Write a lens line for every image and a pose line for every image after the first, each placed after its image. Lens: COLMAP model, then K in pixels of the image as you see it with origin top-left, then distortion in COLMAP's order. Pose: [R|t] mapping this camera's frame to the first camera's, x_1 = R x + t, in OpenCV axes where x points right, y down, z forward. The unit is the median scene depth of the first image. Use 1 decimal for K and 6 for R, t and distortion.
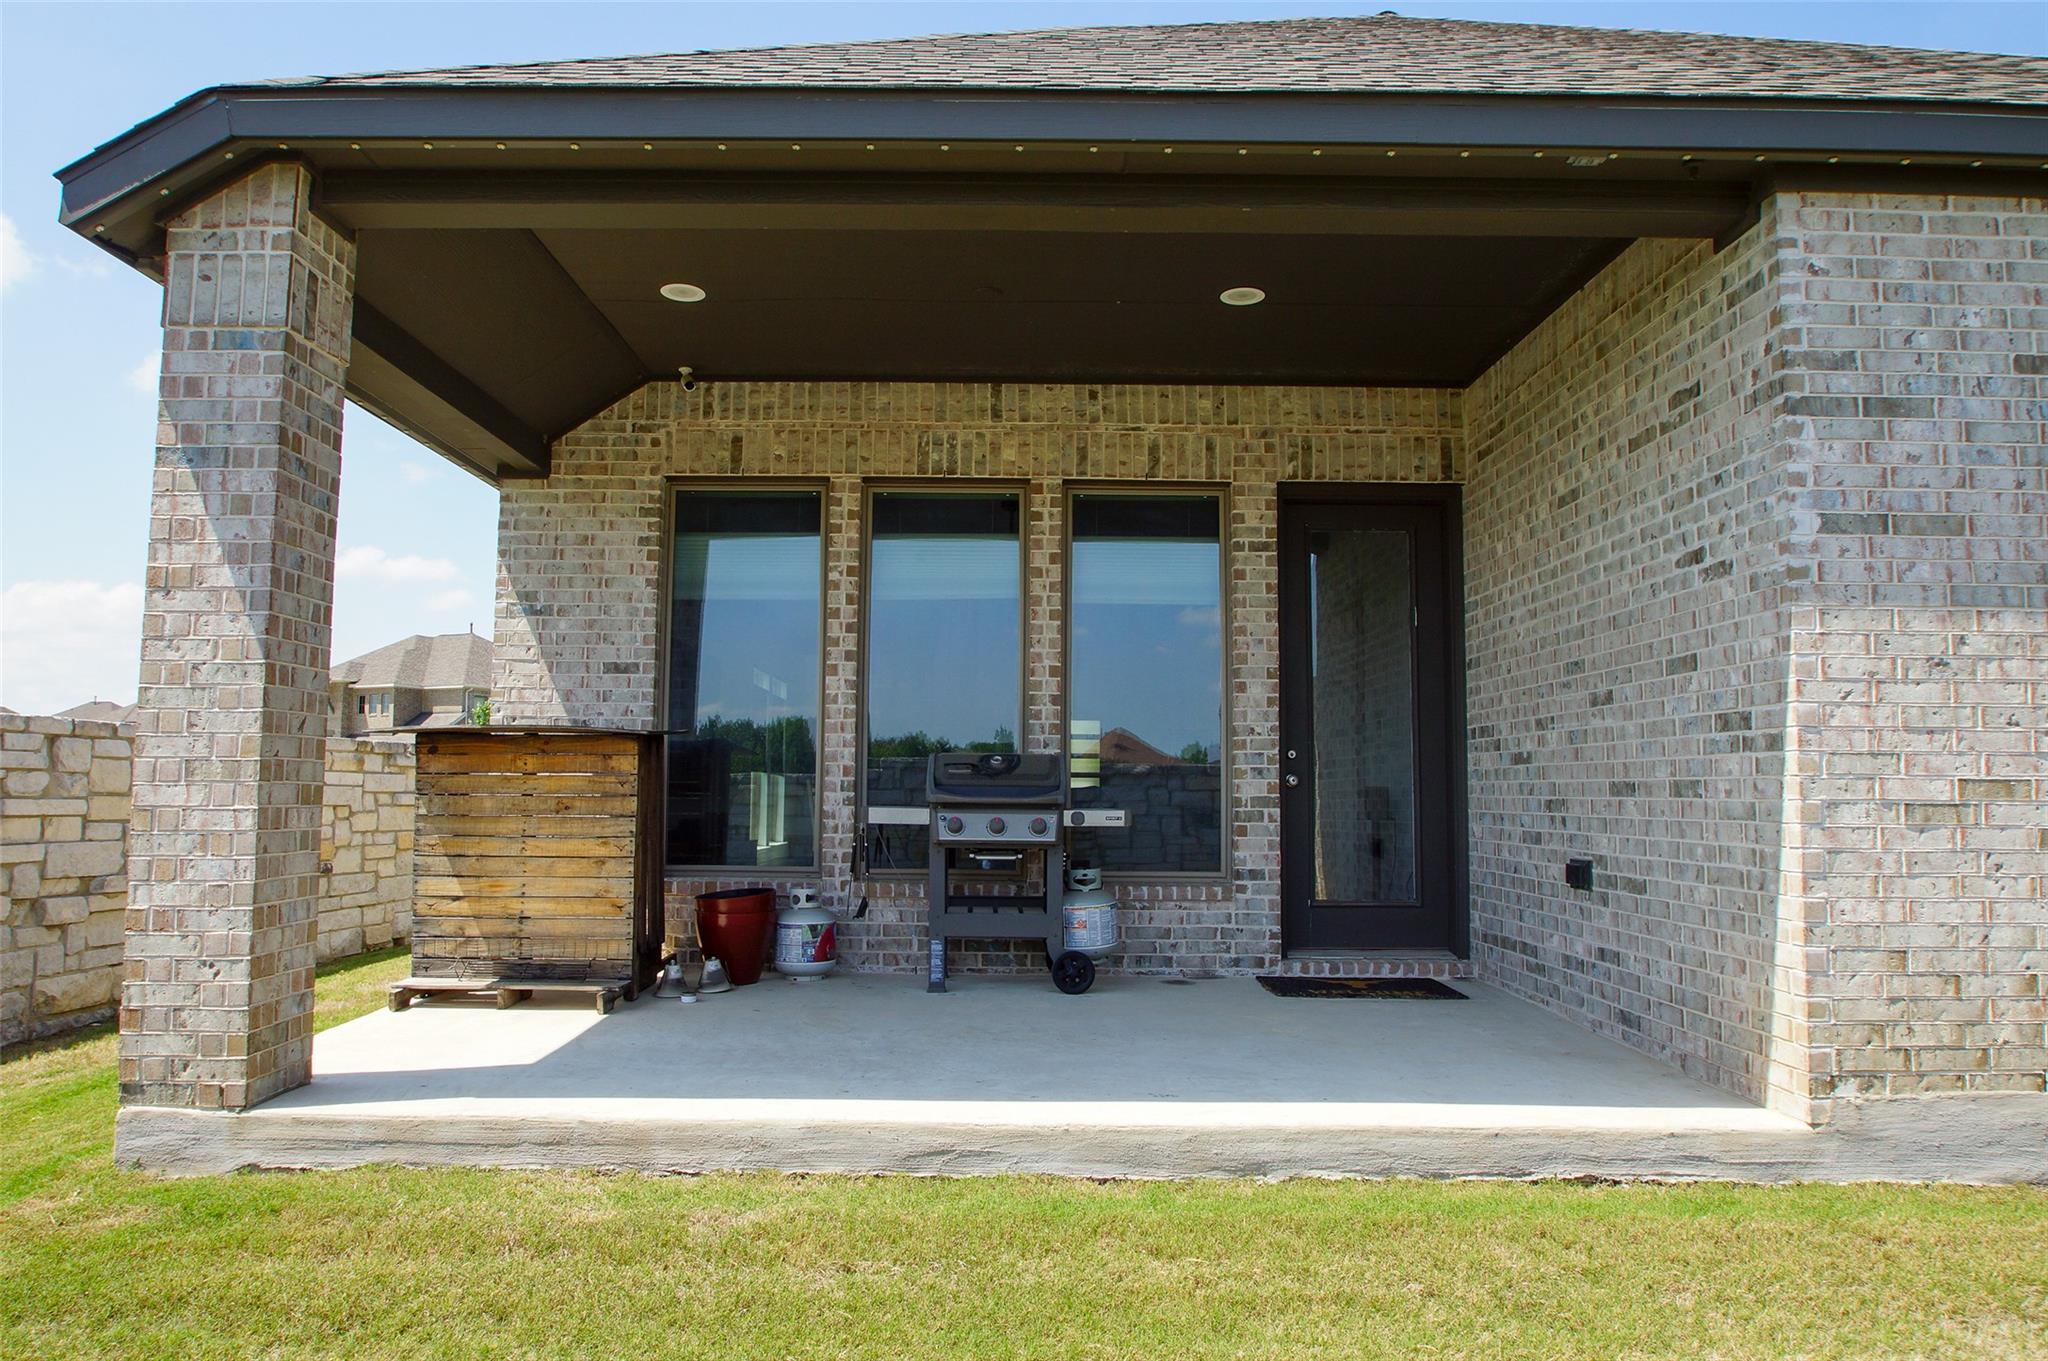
lens RADIAL K [[1340.7, 0, 1024.0], [0, 1340.7, 680.5], [0, 0, 1]] dist [-0.033498, 0.006134]
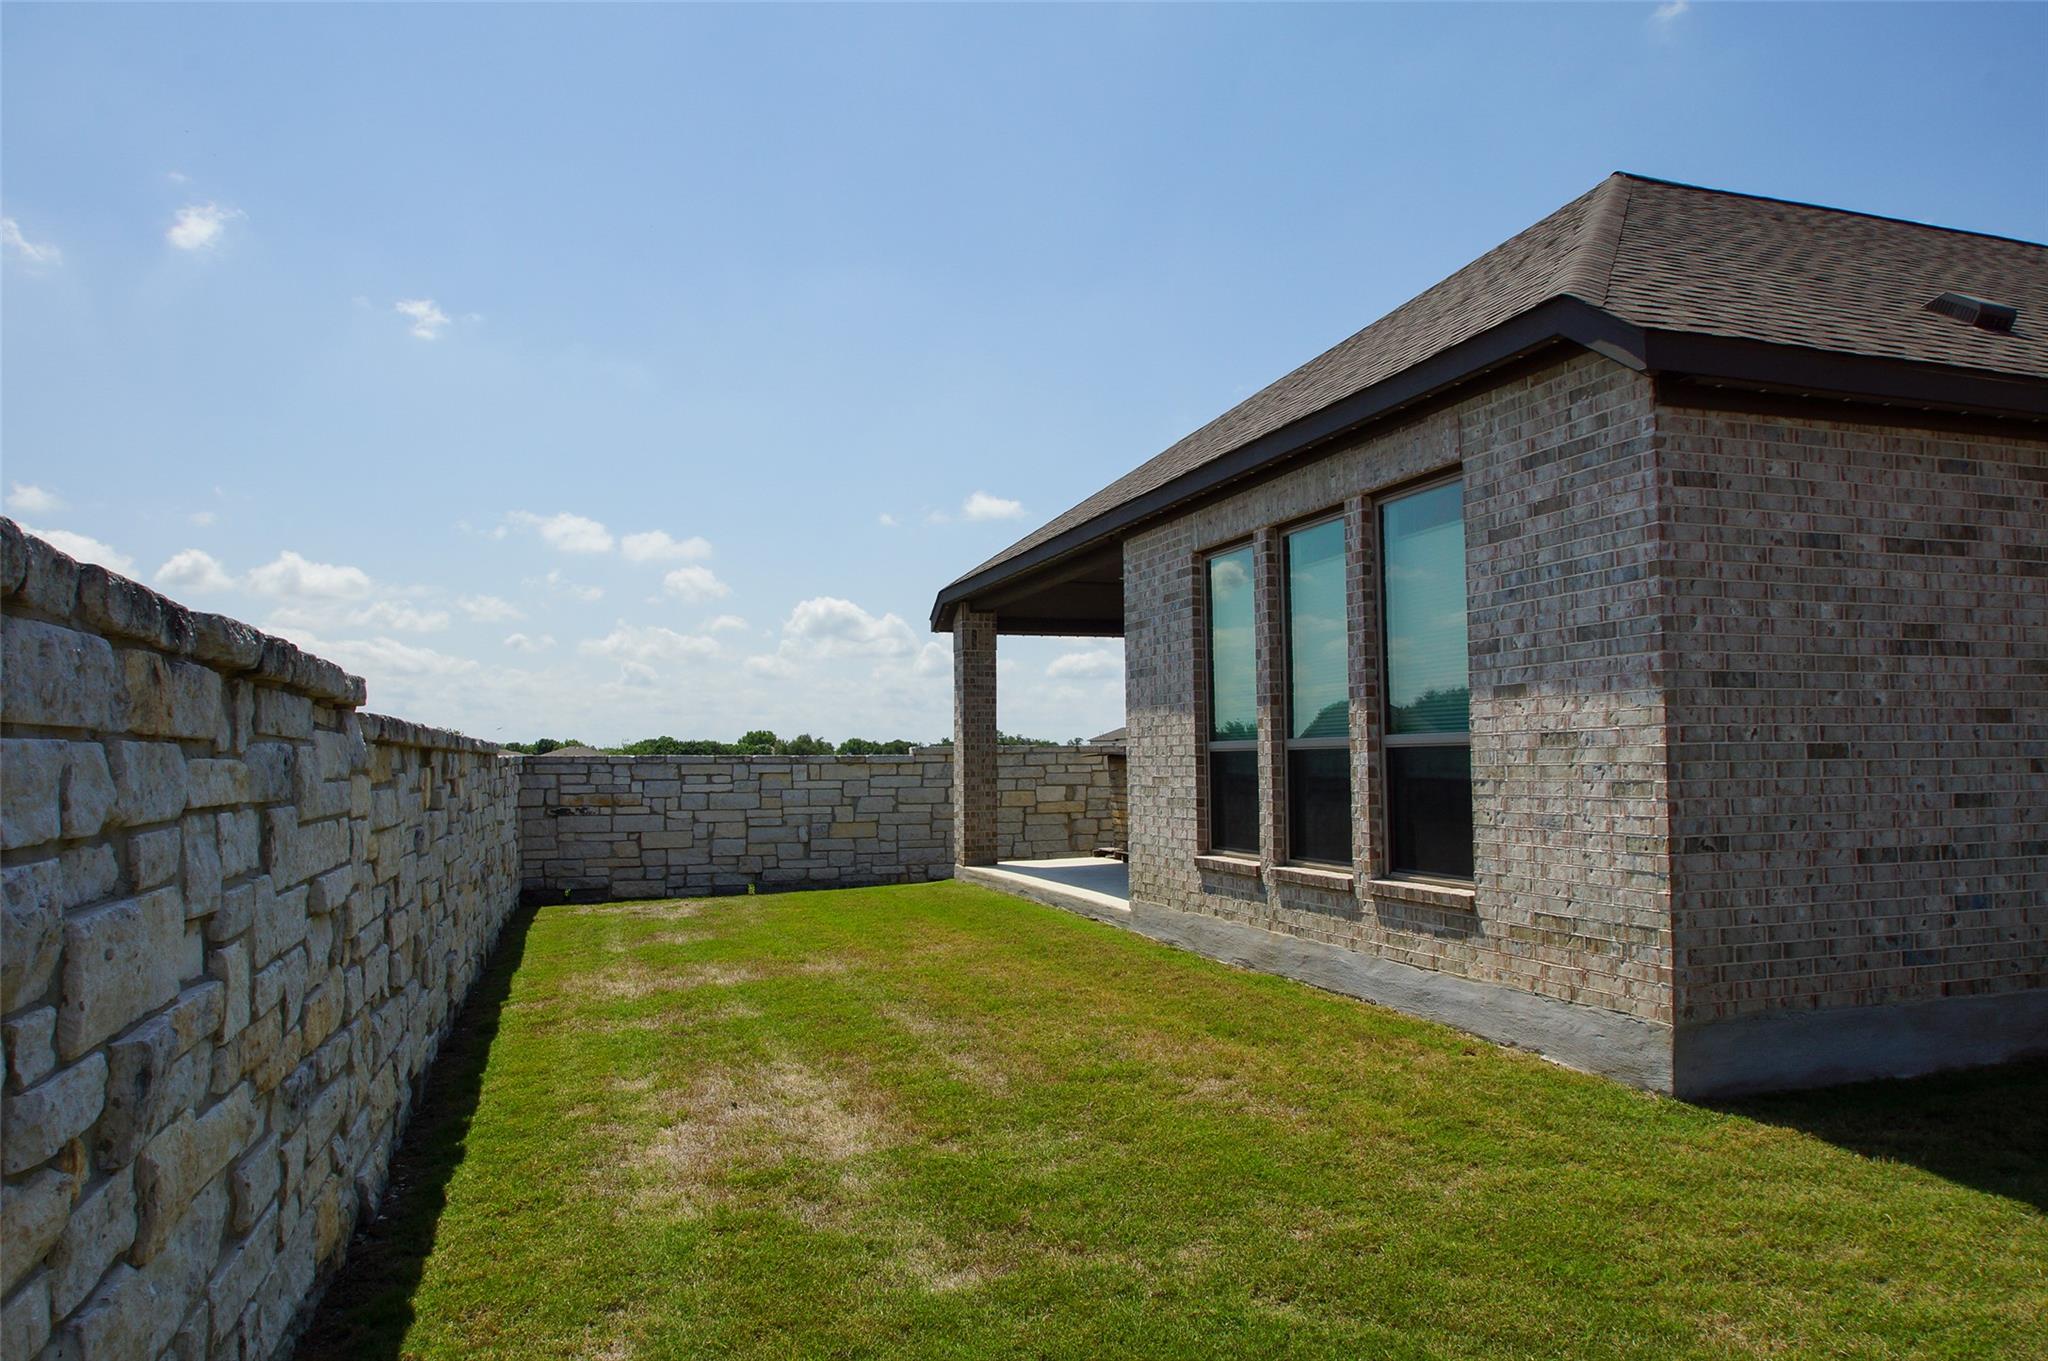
lens RADIAL K [[1346.0, 0, 993.3], [0, 1346.0, 677.5], [0, 0, 1]] dist [-0.036907, 0.007289]
pose [[0.297243, -0.071493, -0.952122, 2.614873], [0.100377, 0.994007, -0.043301, -0.025850], [0.949511, -0.082700, 0.302637, -0.019671]]
